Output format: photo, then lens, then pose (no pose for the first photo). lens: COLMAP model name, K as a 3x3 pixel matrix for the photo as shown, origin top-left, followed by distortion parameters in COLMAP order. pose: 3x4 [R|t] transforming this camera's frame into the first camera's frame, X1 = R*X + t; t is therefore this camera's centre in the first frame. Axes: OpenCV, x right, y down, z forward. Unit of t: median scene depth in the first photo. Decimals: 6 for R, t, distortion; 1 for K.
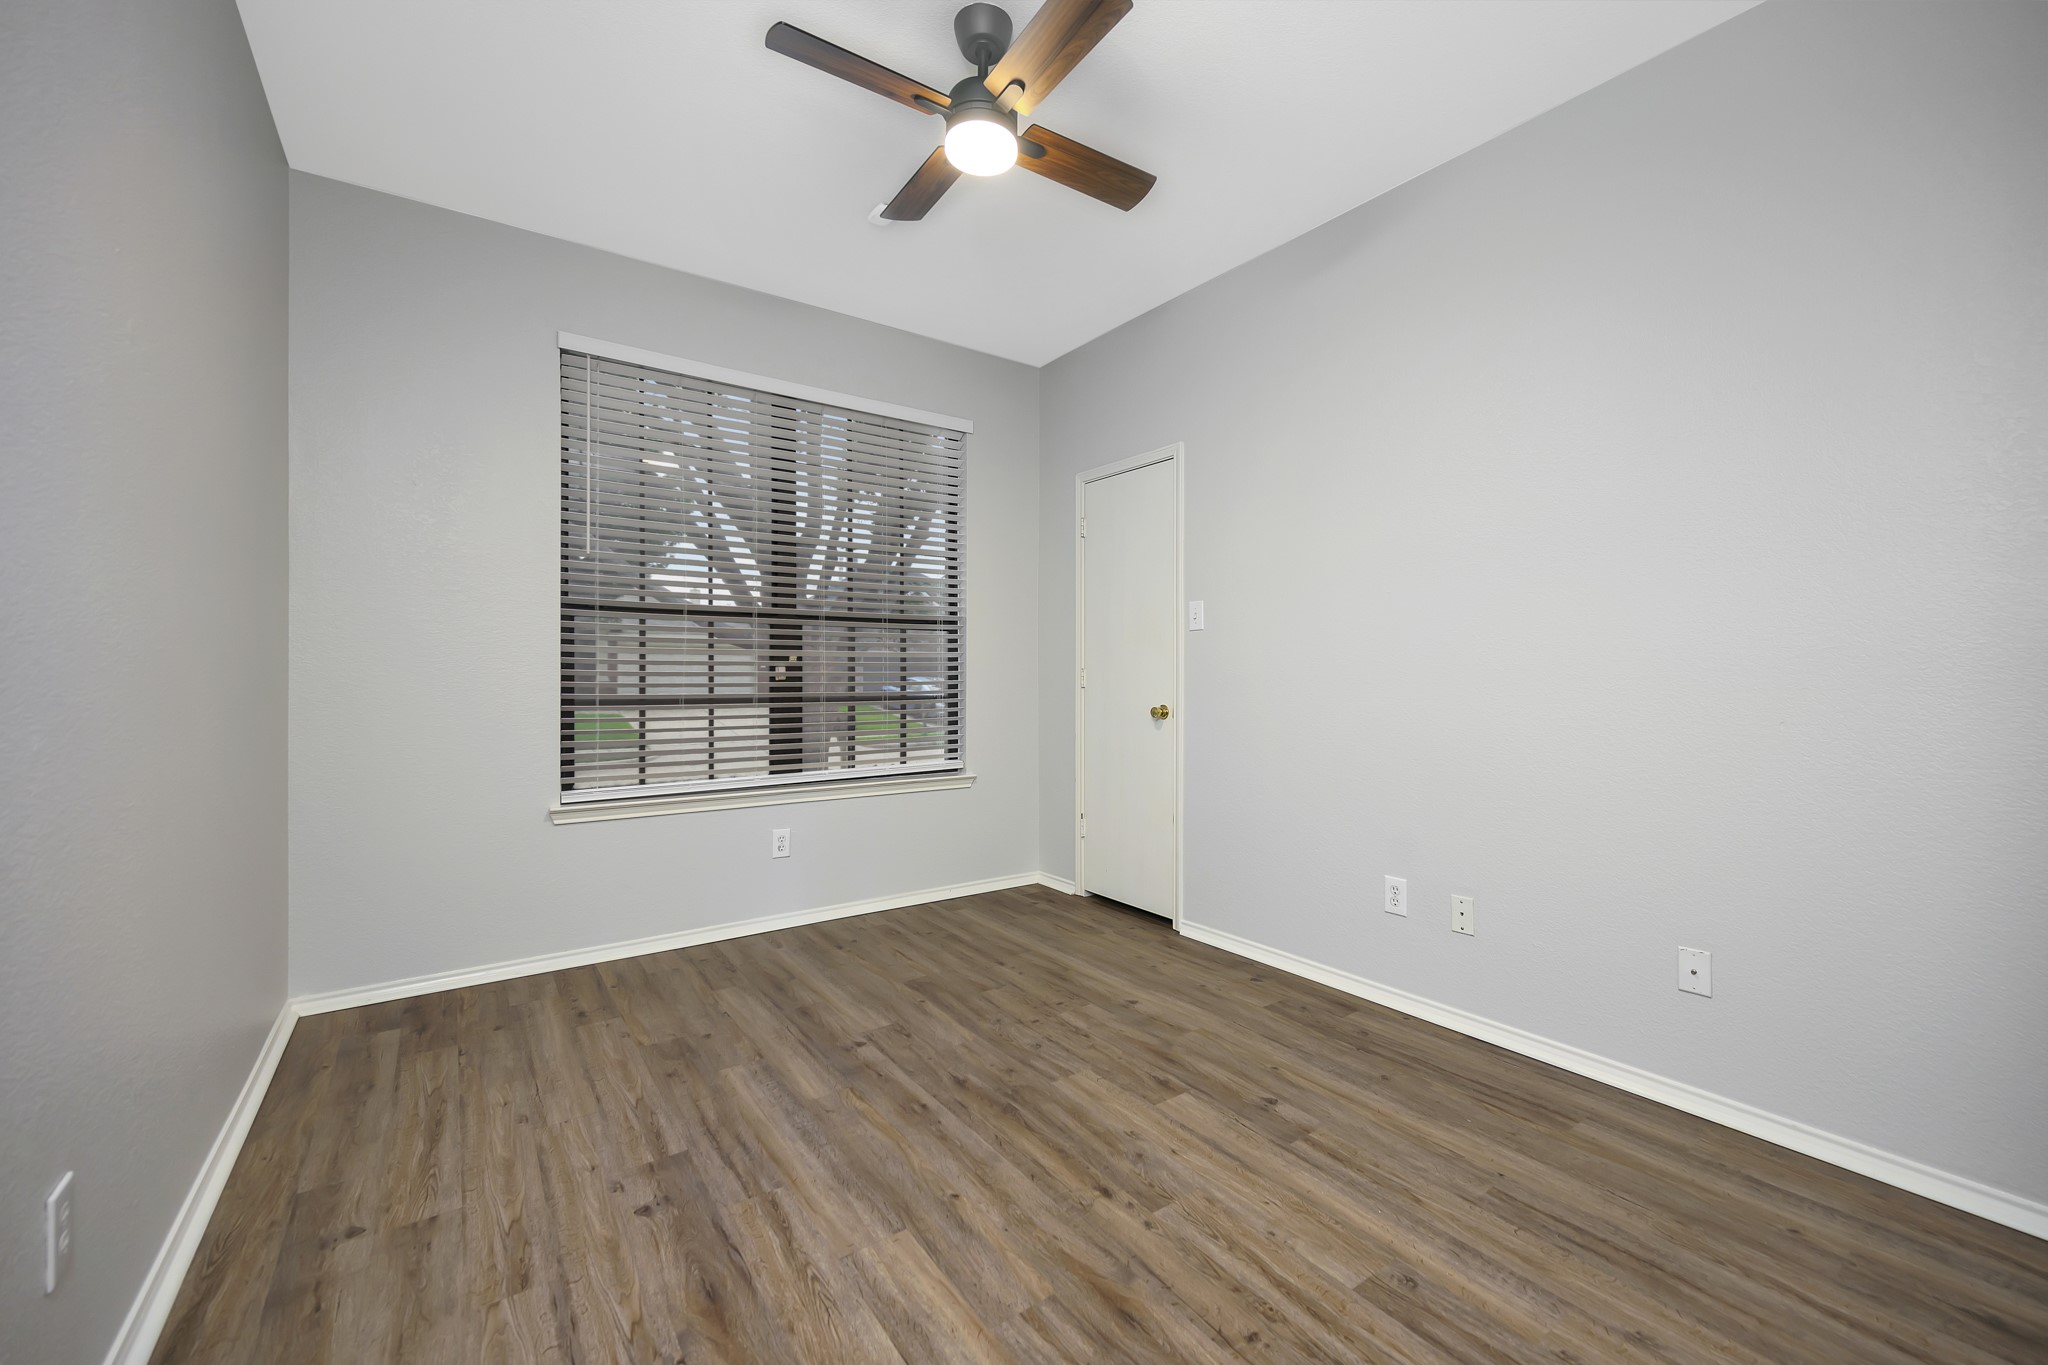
lens RADIAL K [[830.9, 0, 1017.9], [0, 830.9, 678.3], [0, 0, 1]] dist [-0.002582, -0.000238]
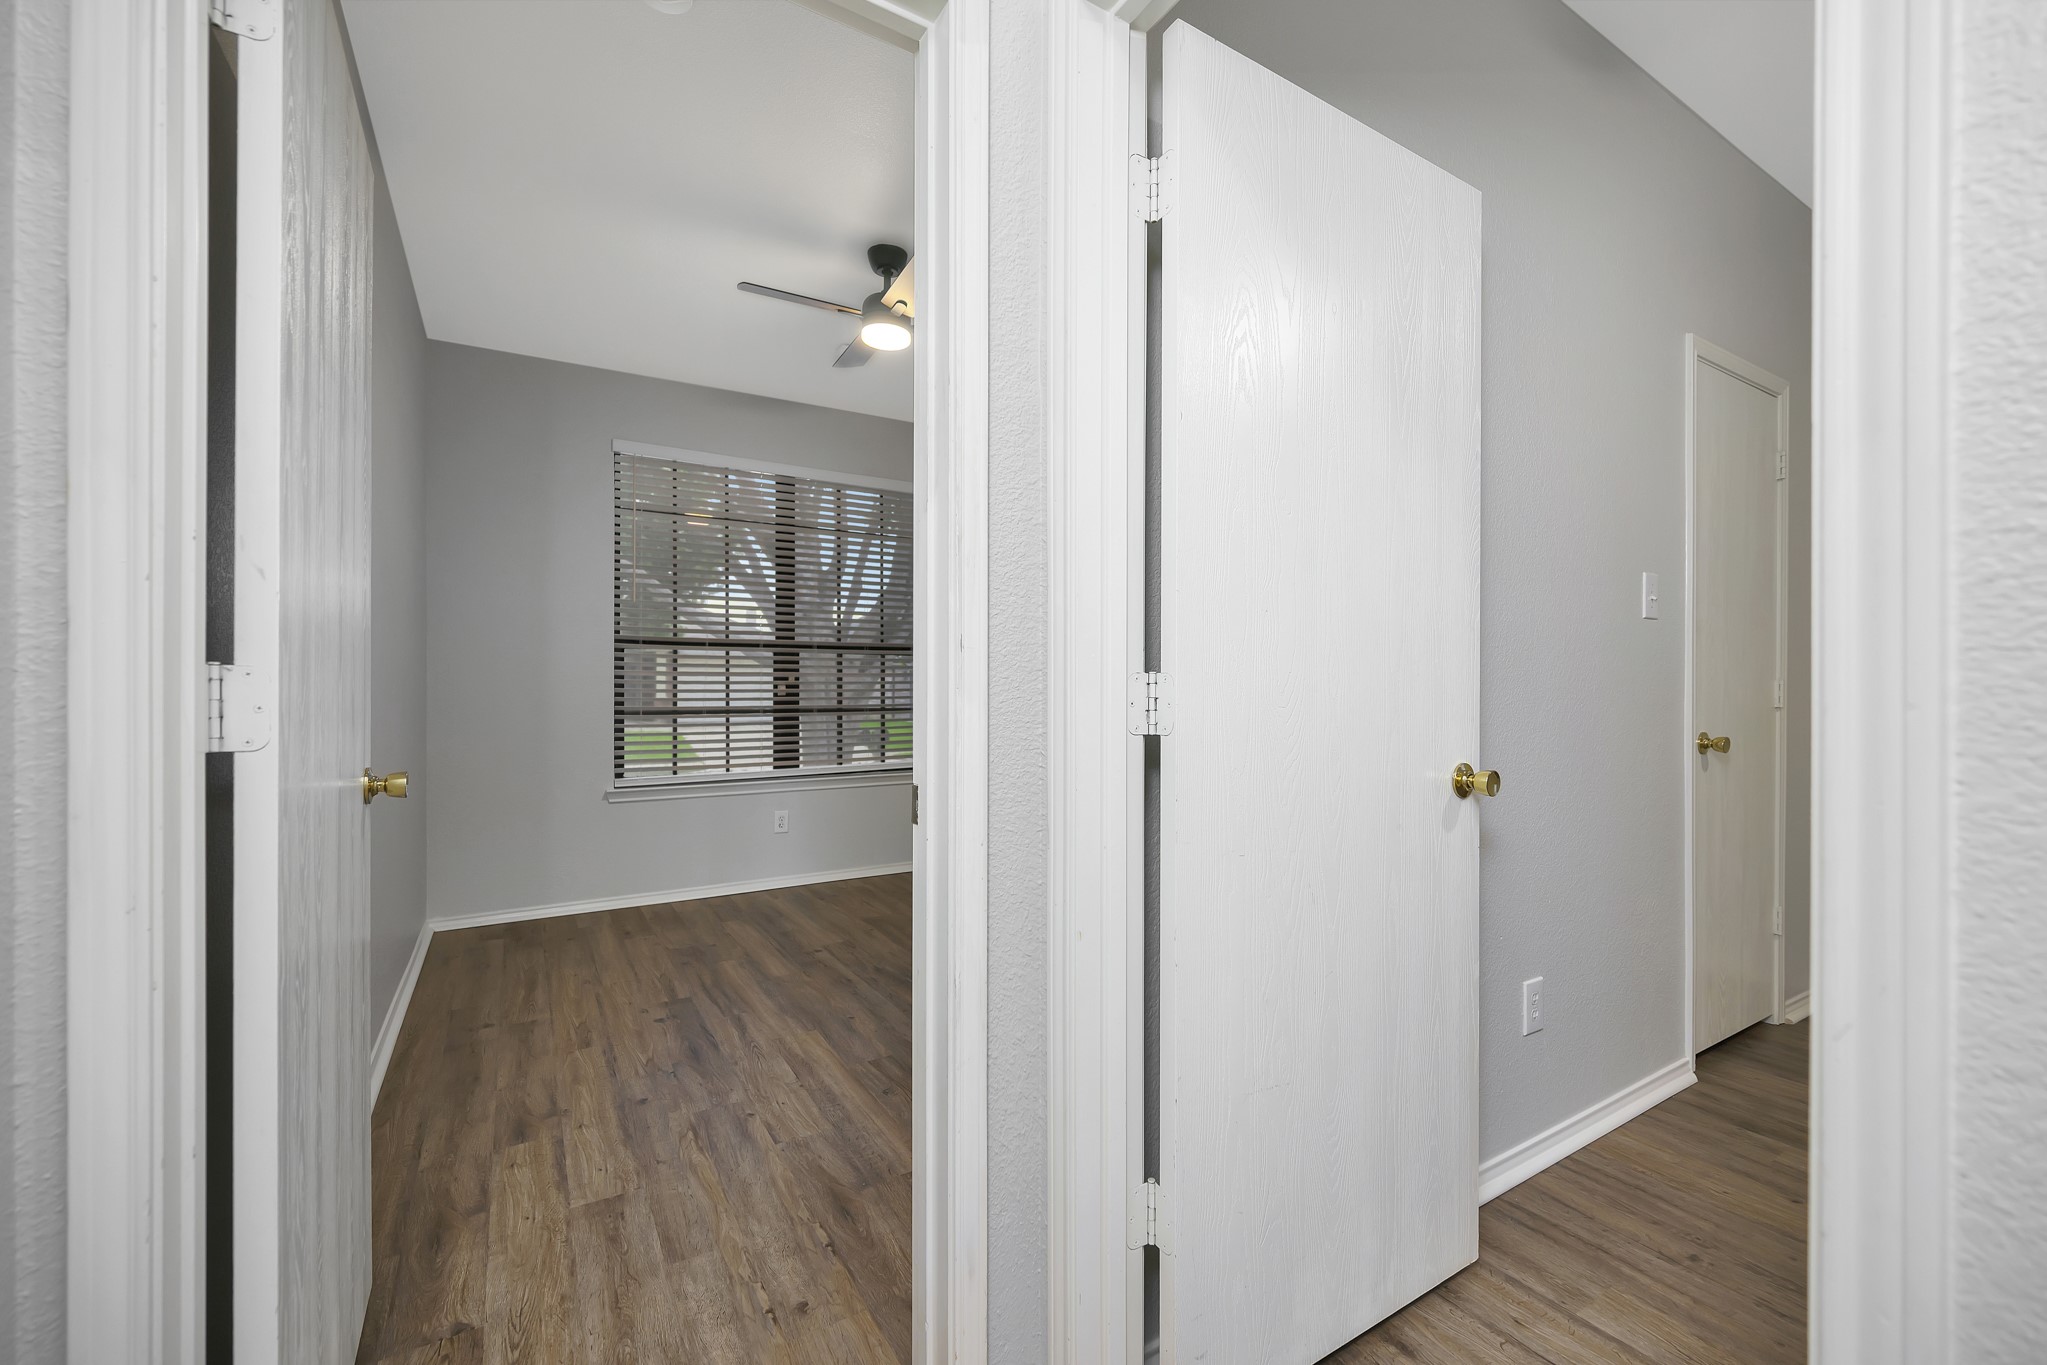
lens RADIAL K [[830.4, 0, 1028.3], [0, 830.4, 687.6], [0, 0, 1]] dist [-0.002582, -0.000238]
pose [[0.998808, -0.005970, -0.048441, 0.220340], [0.005515, 0.999939, -0.009529, 0.005933], [0.048495, 0.009251, 0.998781, -0.370106]]
